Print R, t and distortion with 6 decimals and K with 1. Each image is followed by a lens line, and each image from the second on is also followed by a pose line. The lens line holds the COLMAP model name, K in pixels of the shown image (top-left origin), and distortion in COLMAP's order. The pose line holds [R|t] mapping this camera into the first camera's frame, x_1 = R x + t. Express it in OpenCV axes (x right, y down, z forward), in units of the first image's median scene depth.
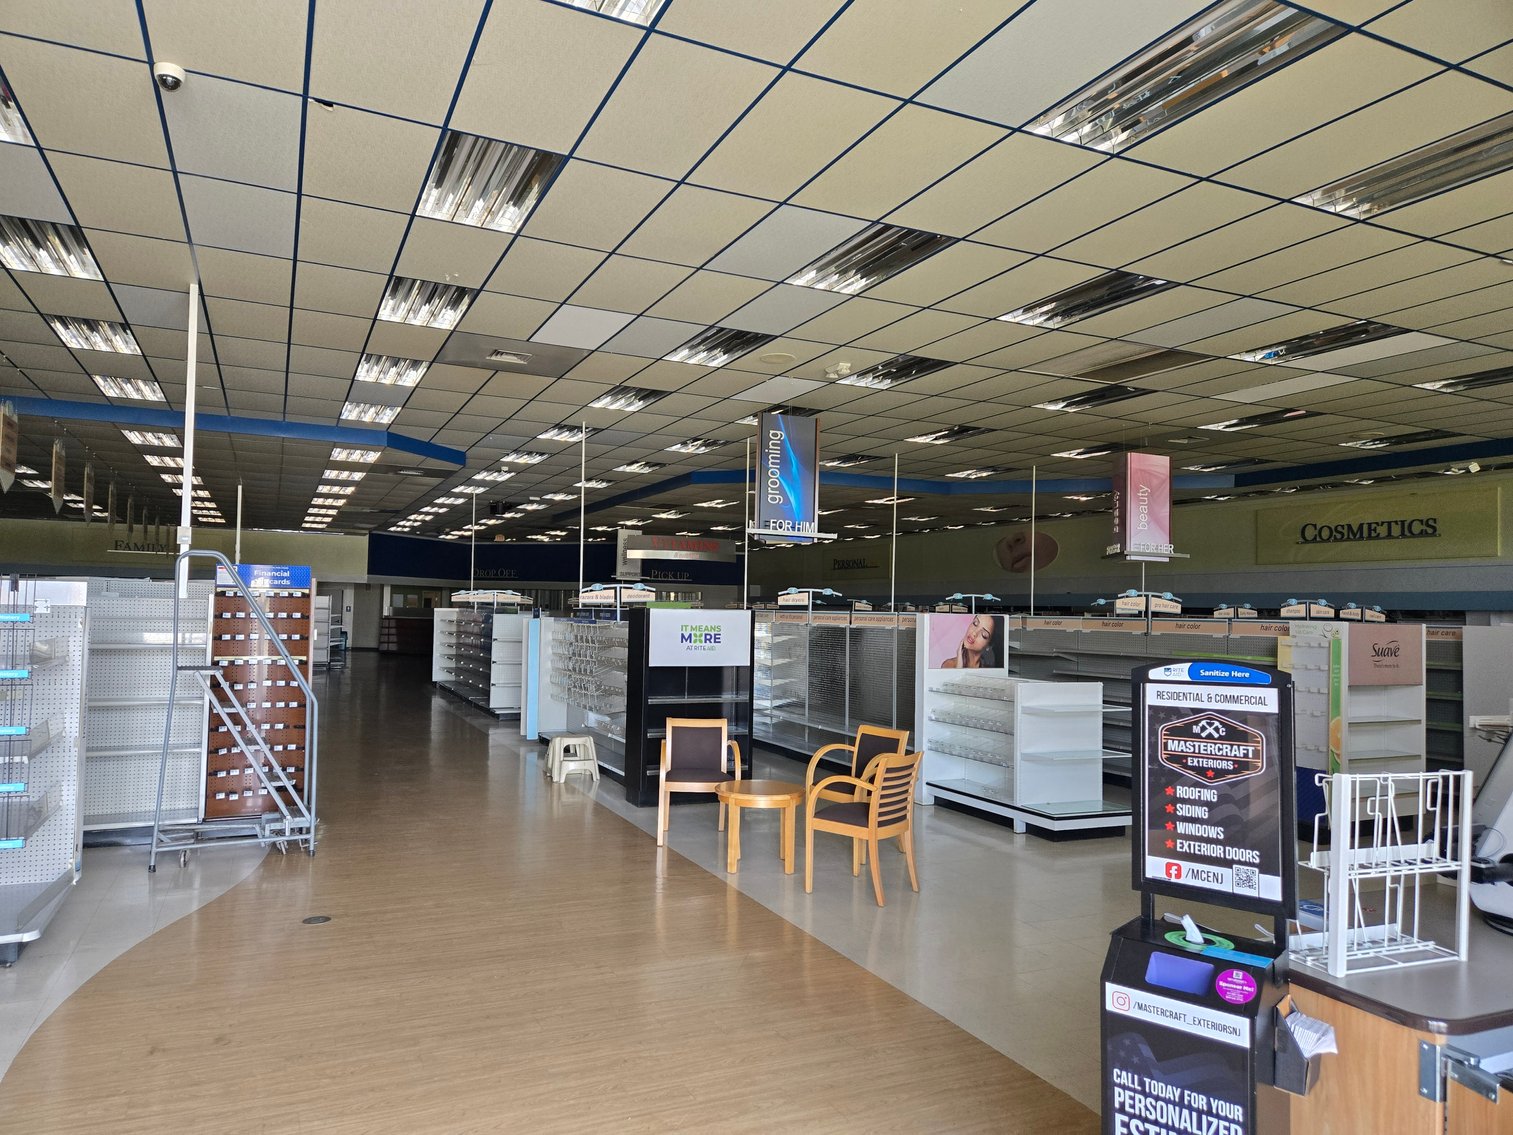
lens RADIAL K [[995.7, 0, 756.5], [0, 995.7, 567.5], [0, 0, 1]] dist [-0.001647, -0.001426]
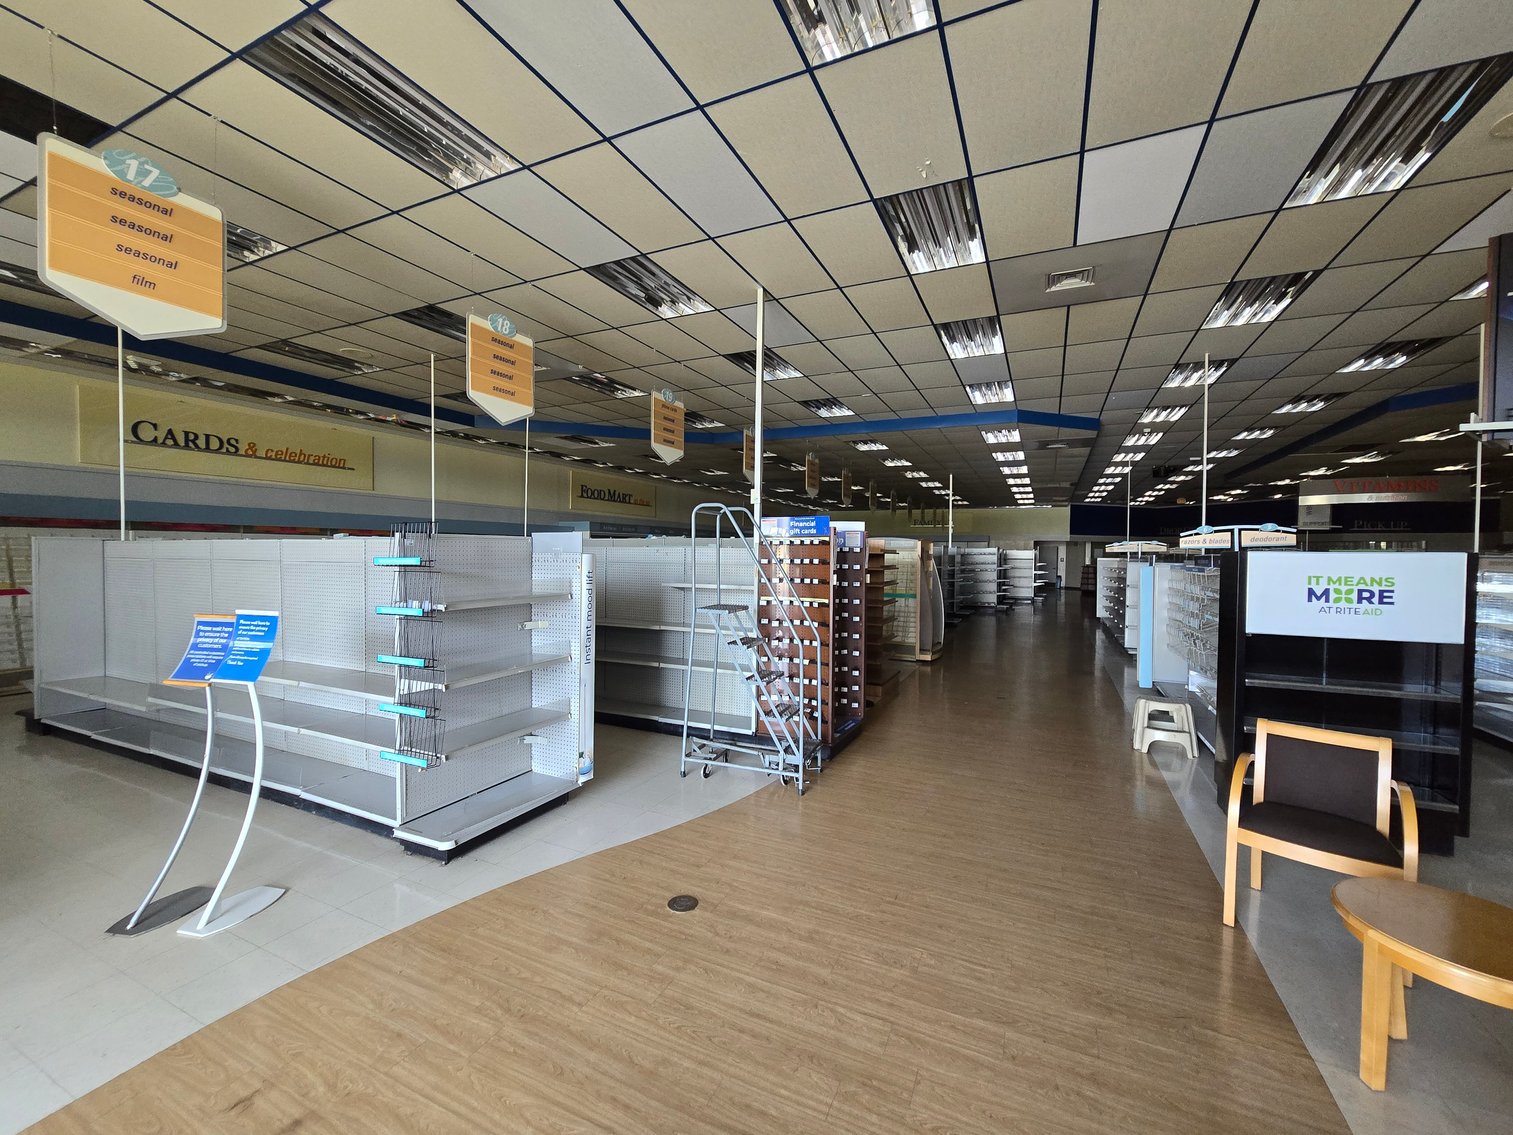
lens RADIAL K [[621.5, 0, 751.6], [0, 621.5, 563.7], [0, 0, 1]] dist [-0.003649, 0.002742]
pose [[0.626376, 0.000534, -0.779521, 0.014646], [0.035679, 0.998932, 0.029353, 0.021291], [0.778704, -0.046199, 0.625688, 0.393614]]
